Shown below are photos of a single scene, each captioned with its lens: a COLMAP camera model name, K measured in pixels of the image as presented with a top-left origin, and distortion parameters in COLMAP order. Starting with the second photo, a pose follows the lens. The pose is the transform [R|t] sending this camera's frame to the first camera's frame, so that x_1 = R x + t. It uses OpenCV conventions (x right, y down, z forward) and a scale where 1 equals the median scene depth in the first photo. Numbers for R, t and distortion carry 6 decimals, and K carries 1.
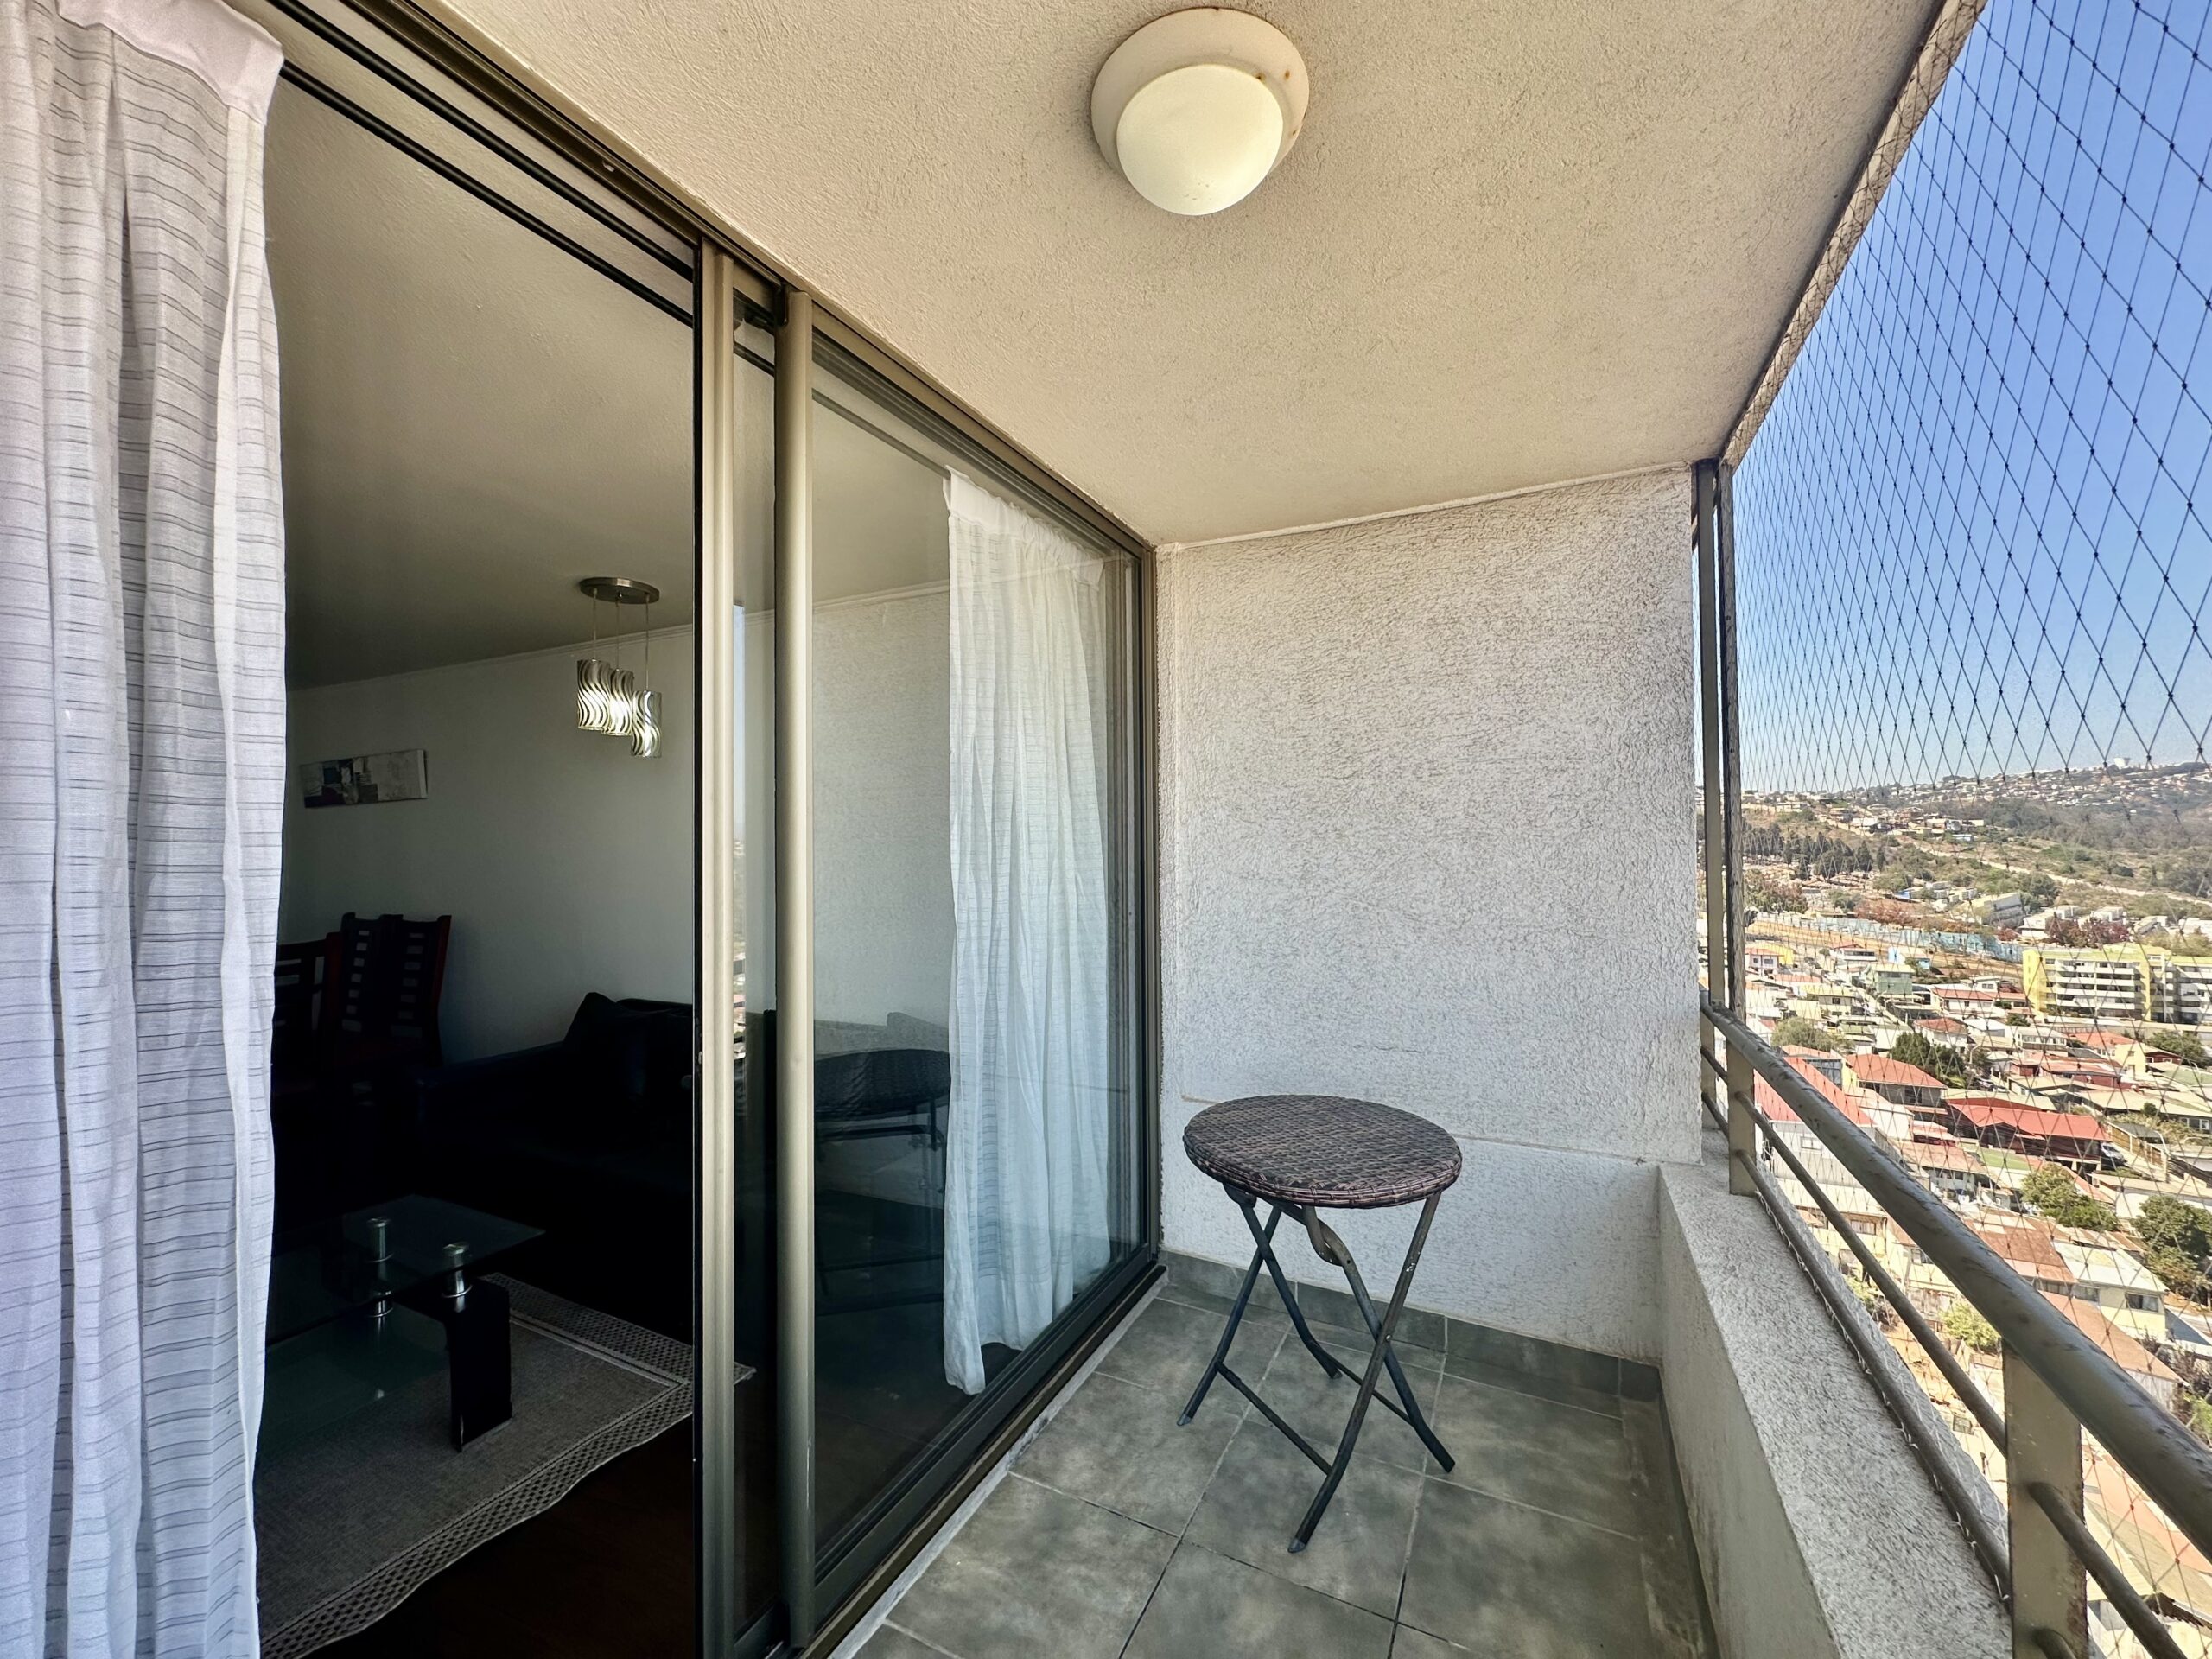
lens RADIAL K [[882.4, 0, 1092.1], [0, 882.4, 830.1], [0, 0, 1]] dist [-0.003716, 0.001336]
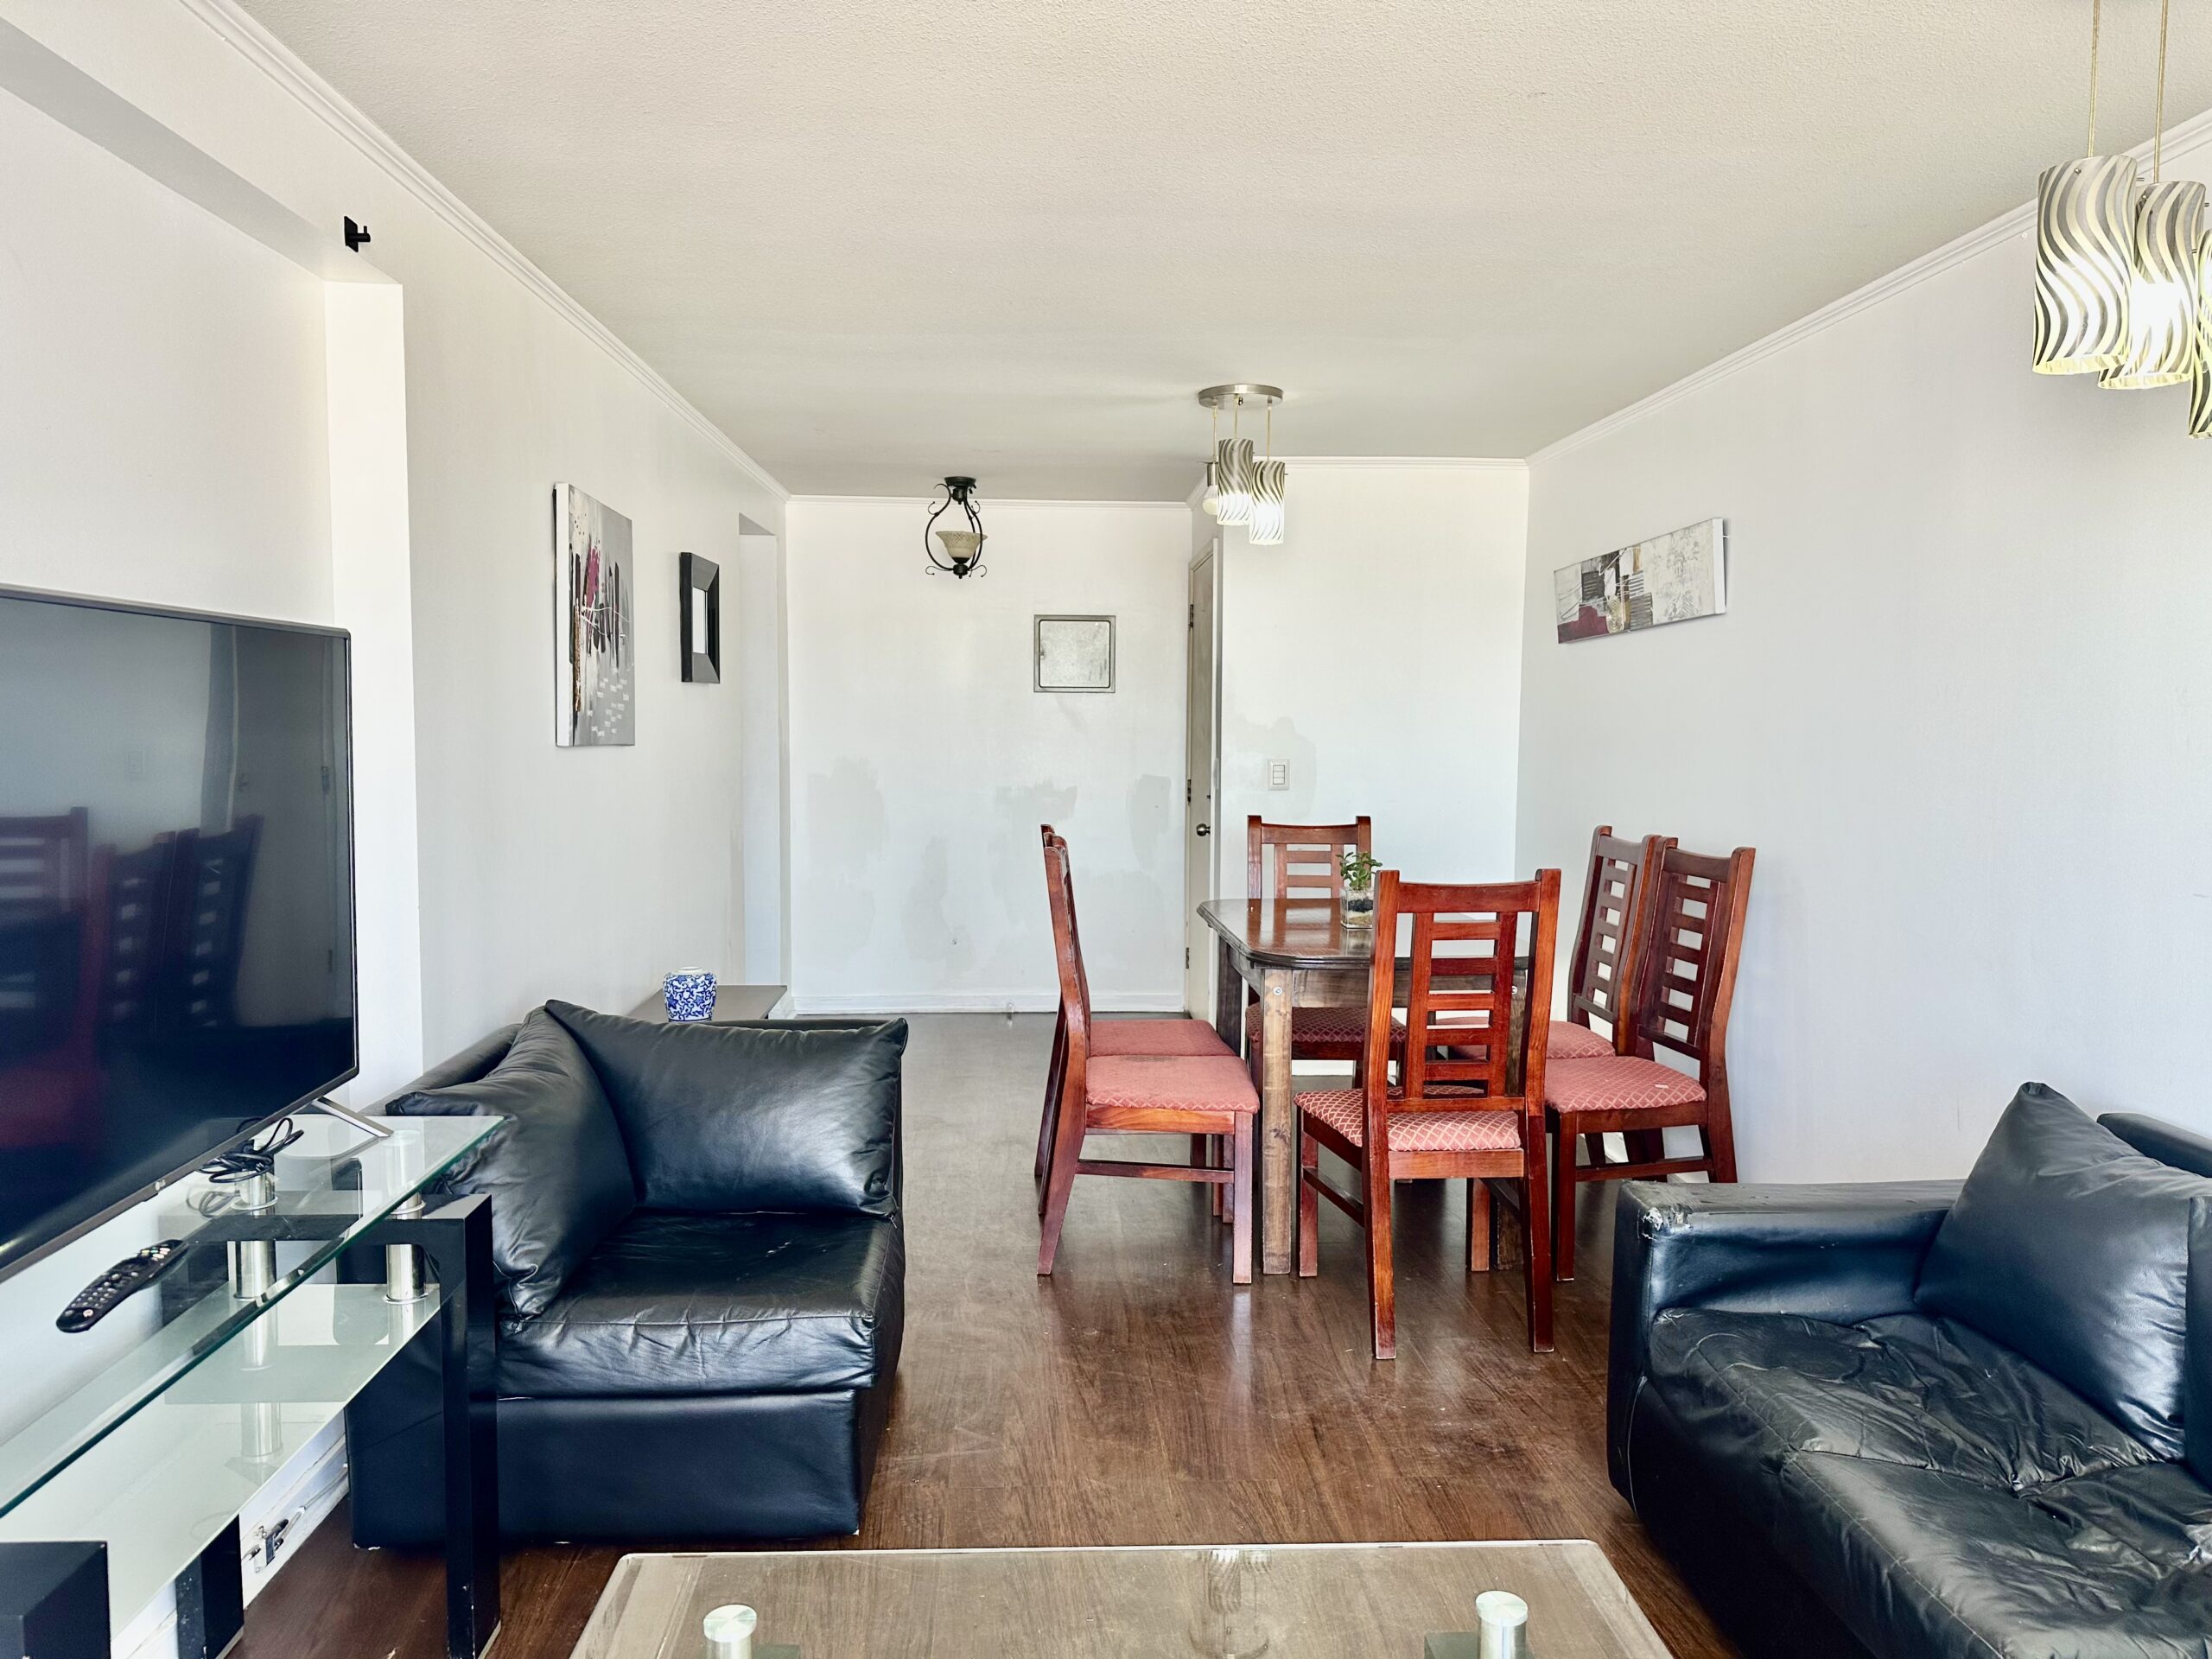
lens RADIAL K [[1540.0, 0, 1119.1], [0, 1540.0, 831.7], [0, 0, 1]] dist [0.061278, -0.069149]
pose [[0.494237, 0.075614, -0.866033, -0.140120], [0.007559, 0.995799, 0.091258, 0.004098], [0.869294, -0.051650, 0.491589, 0.245197]]
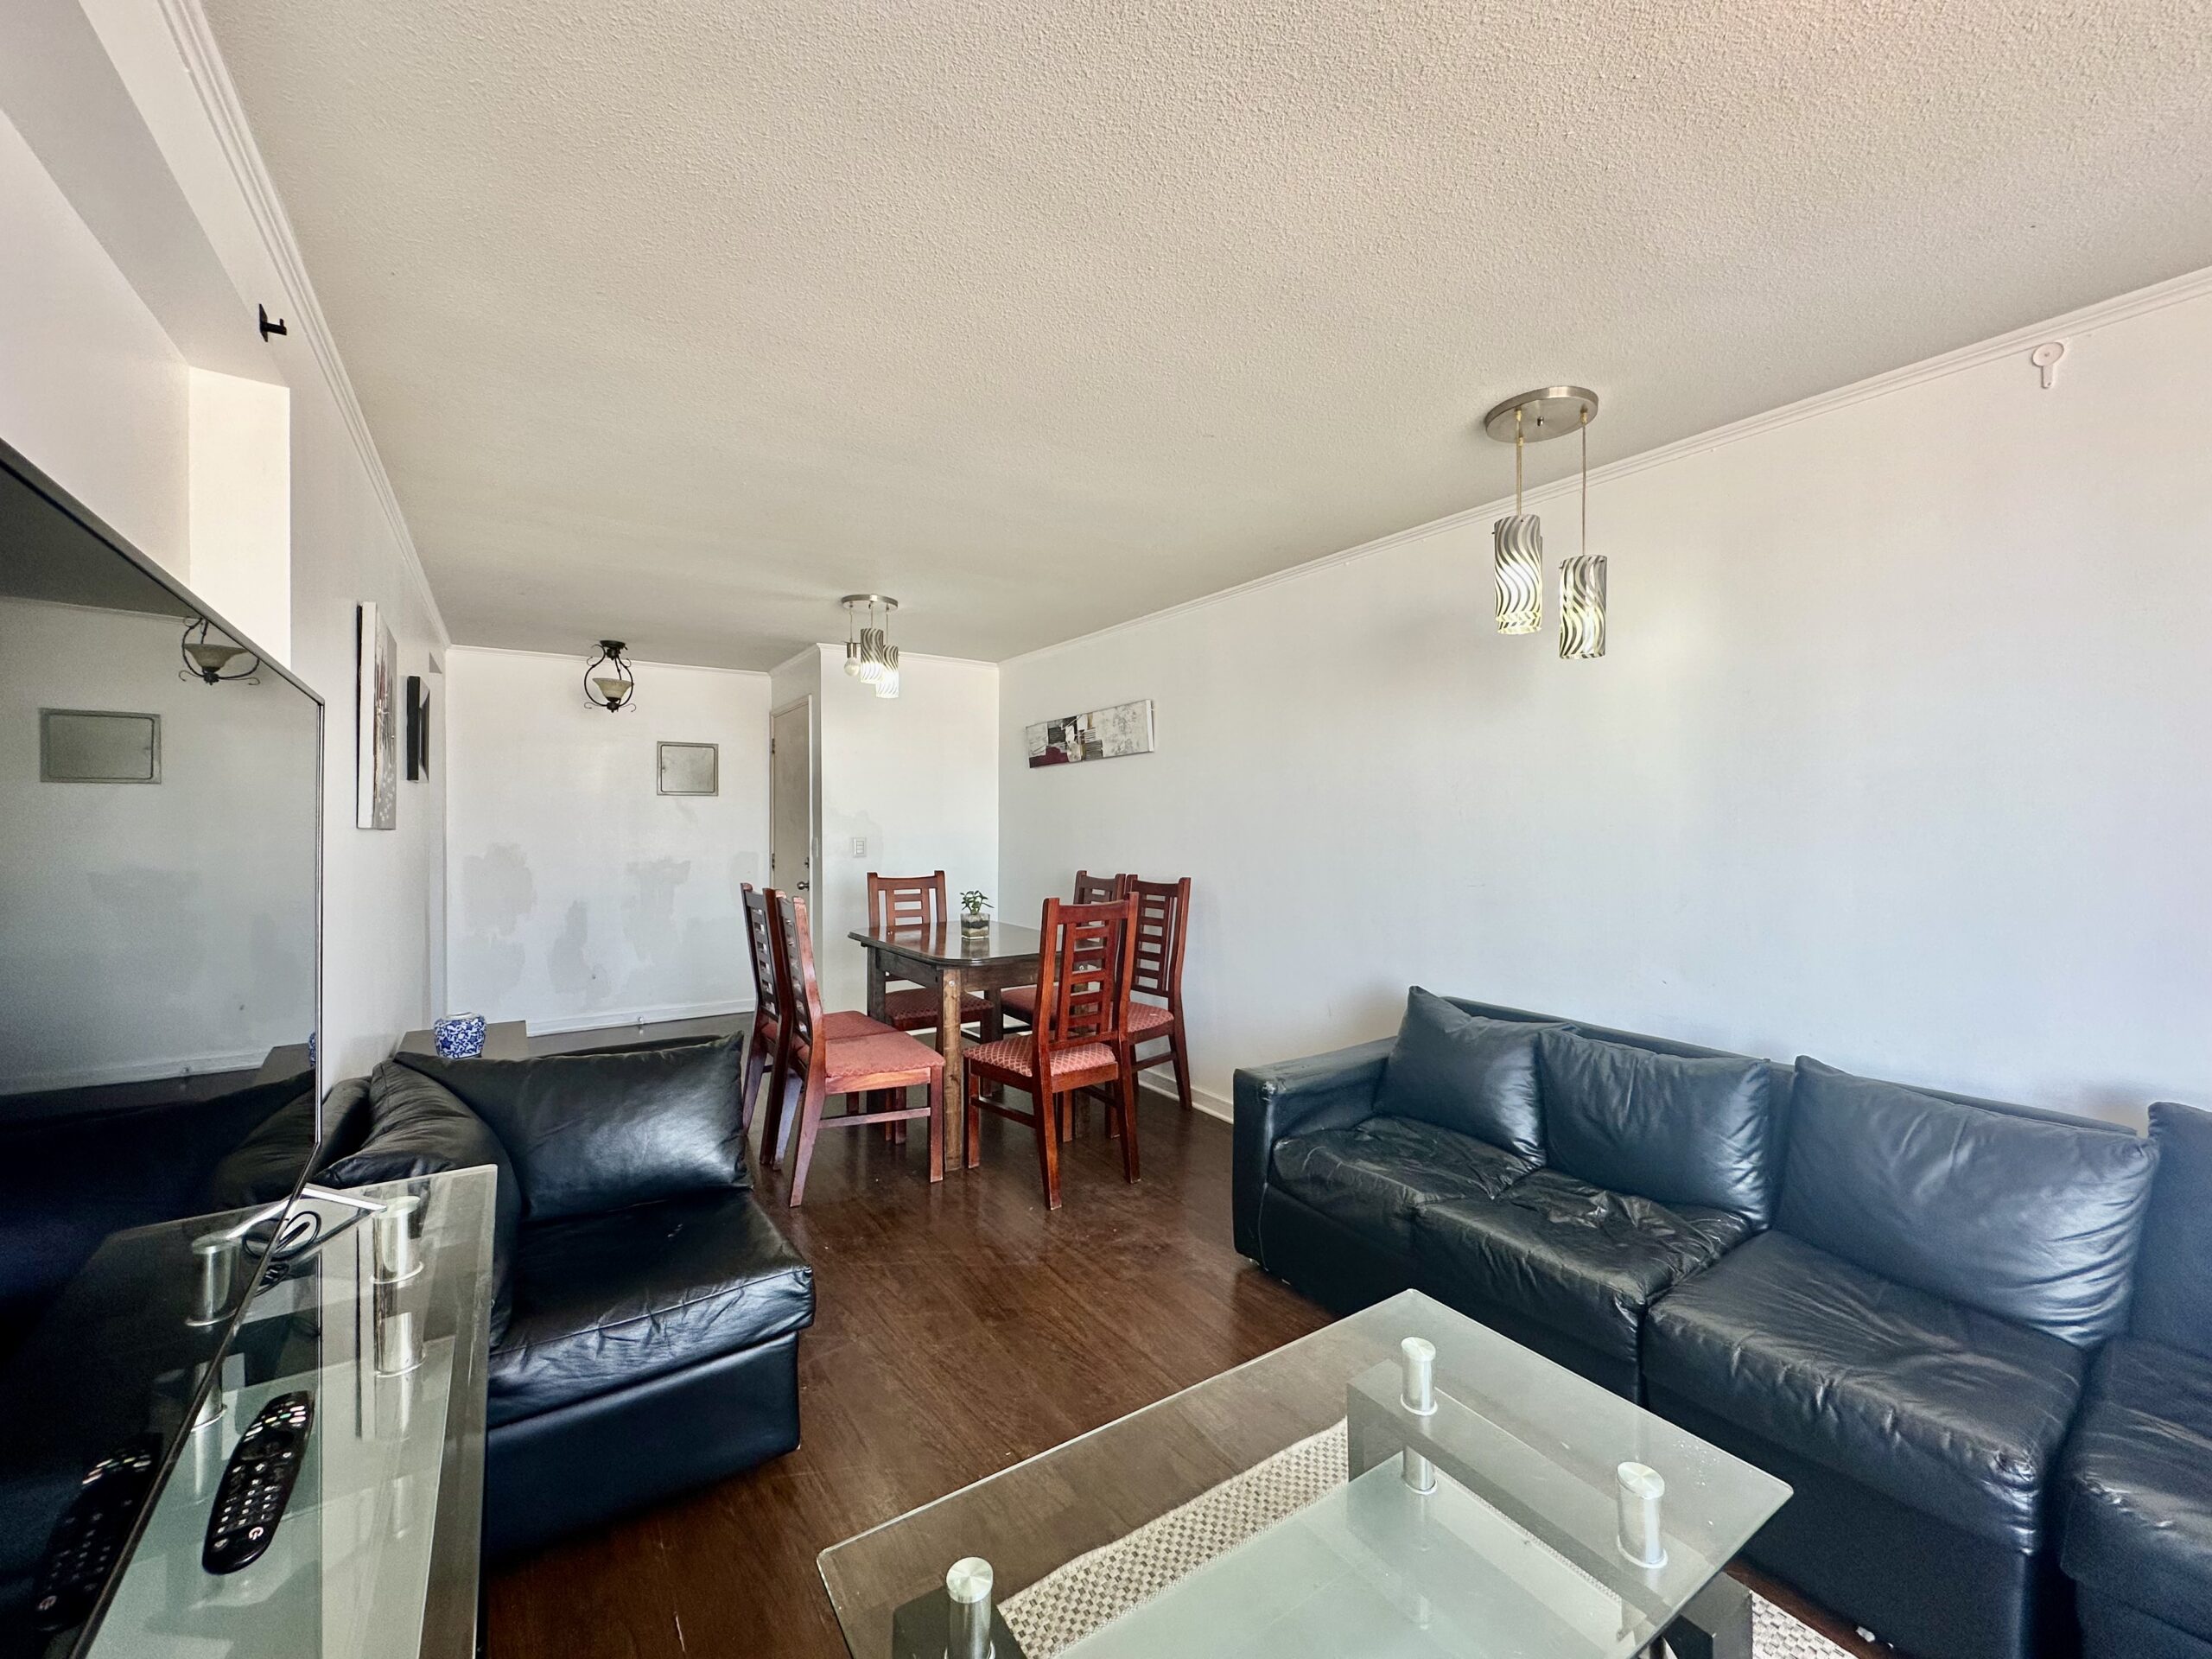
lens RADIAL K [[882.4, 0, 1113.5], [0, 882.4, 829.9], [0, 0, 1]] dist [-0.003716, 0.001336]
pose [[0.870817, 0.012096, -0.491459, -0.331465], [0.003592, 0.999514, 0.030965, 0.017217], [0.491595, -0.028730, 0.870350, 0.162408]]
